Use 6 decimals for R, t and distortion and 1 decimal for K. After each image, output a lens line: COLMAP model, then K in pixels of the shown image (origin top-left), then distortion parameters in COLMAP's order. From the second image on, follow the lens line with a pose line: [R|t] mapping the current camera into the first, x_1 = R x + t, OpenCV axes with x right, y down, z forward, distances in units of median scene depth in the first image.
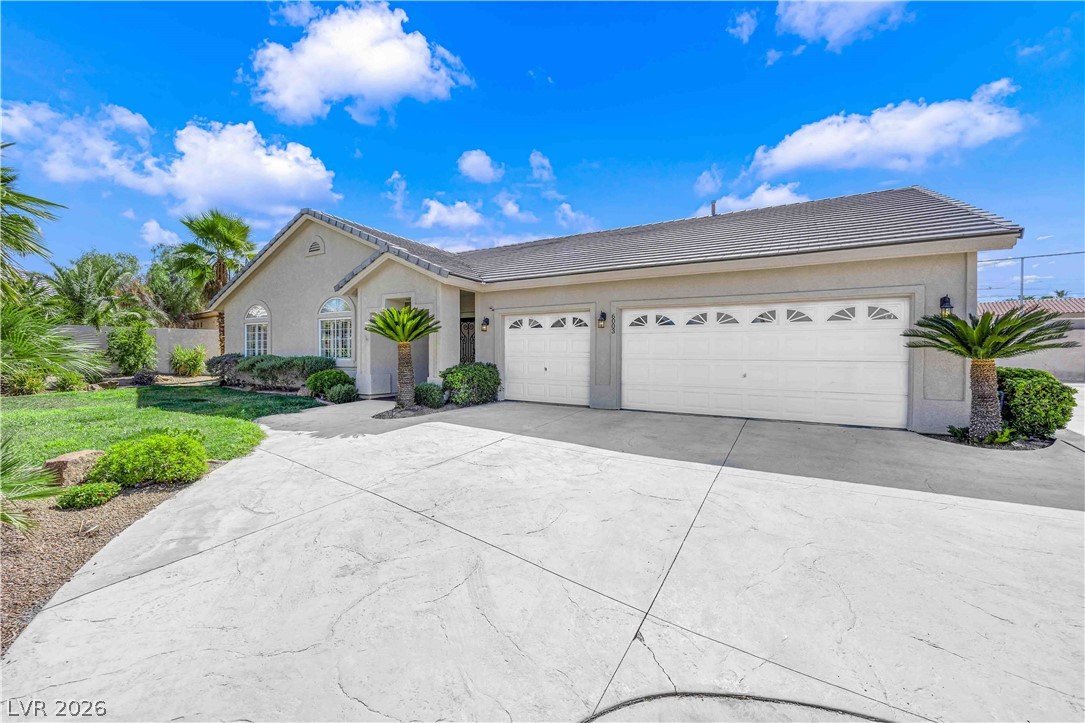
lens RADIAL K [[437.1, 0, 541.7], [0, 437.1, 356.1], [0, 0, 1]] dist [-0.015303, -0.000398]
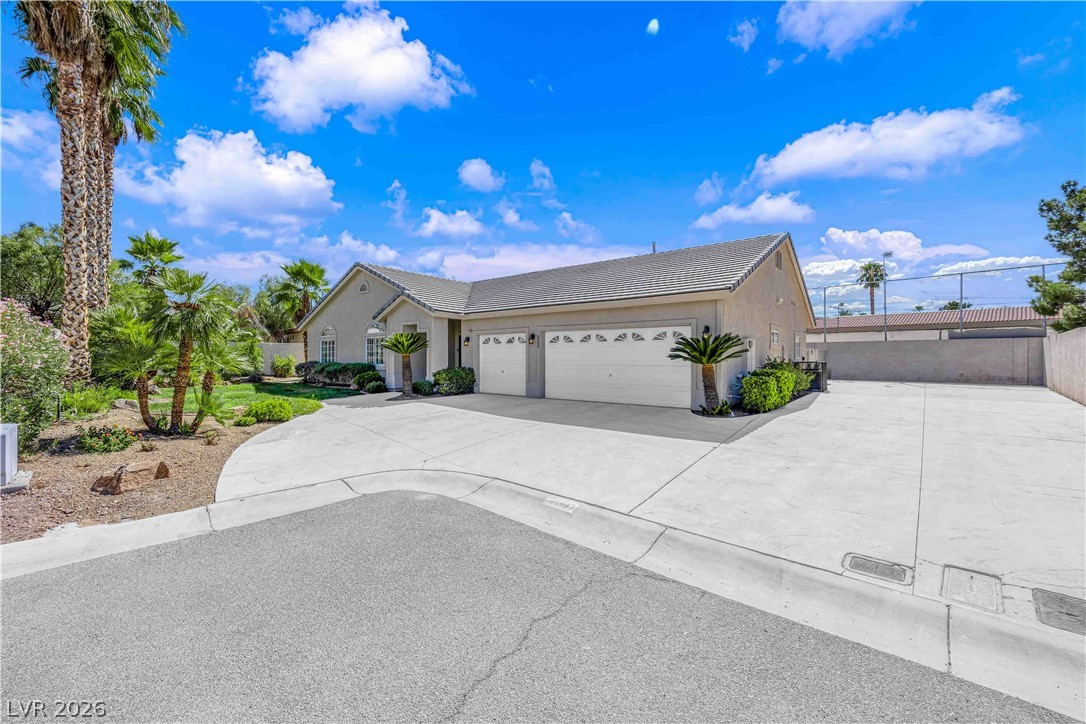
lens RADIAL K [[438.2, 0, 545.3], [0, 438.2, 355.7], [0, 0, 1]] dist [-0.017332, -0.000508]
pose [[0.989775, -0.002327, -0.142621, 0.376341], [-0.000129, 0.999852, -0.017206, 0.001601], [0.142639, 0.017049, 0.989628, -0.464174]]
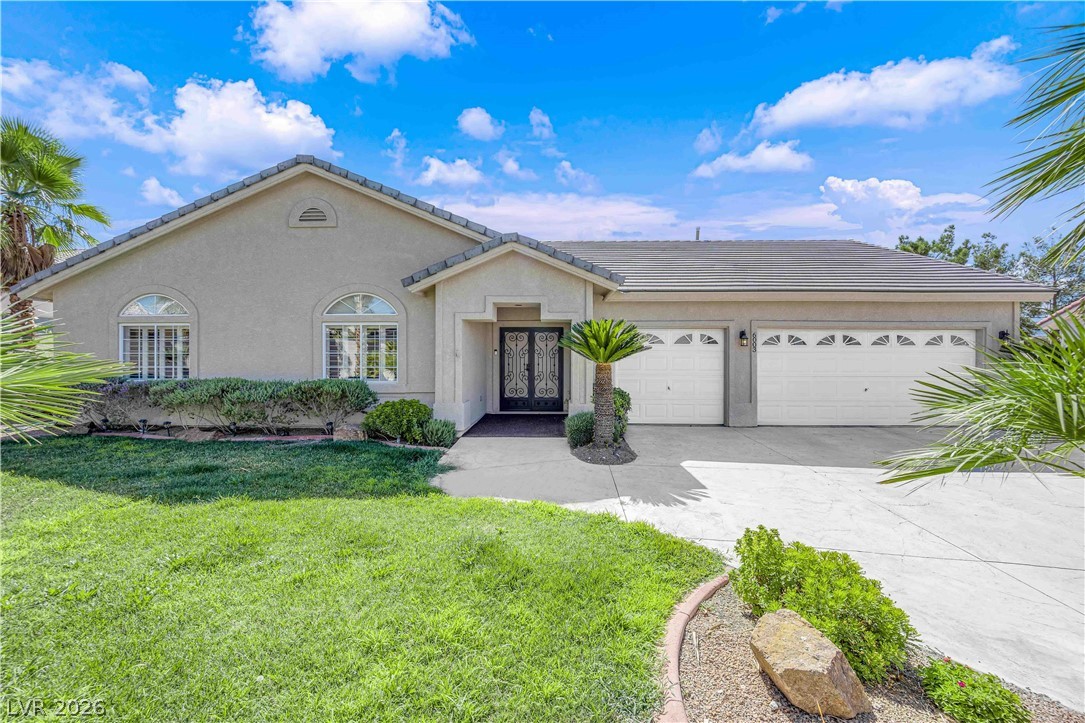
lens RADIAL K [[411.4, 0, 542.5], [0, 411.4, 361.5], [0, 0, 1]] dist [-0.000555, -0.000005]
pose [[0.874384, 0.006940, 0.485186, -0.687922], [0.005712, 0.999681, -0.024593, -0.007531], [-0.485202, 0.024276, 0.874065, 0.370118]]
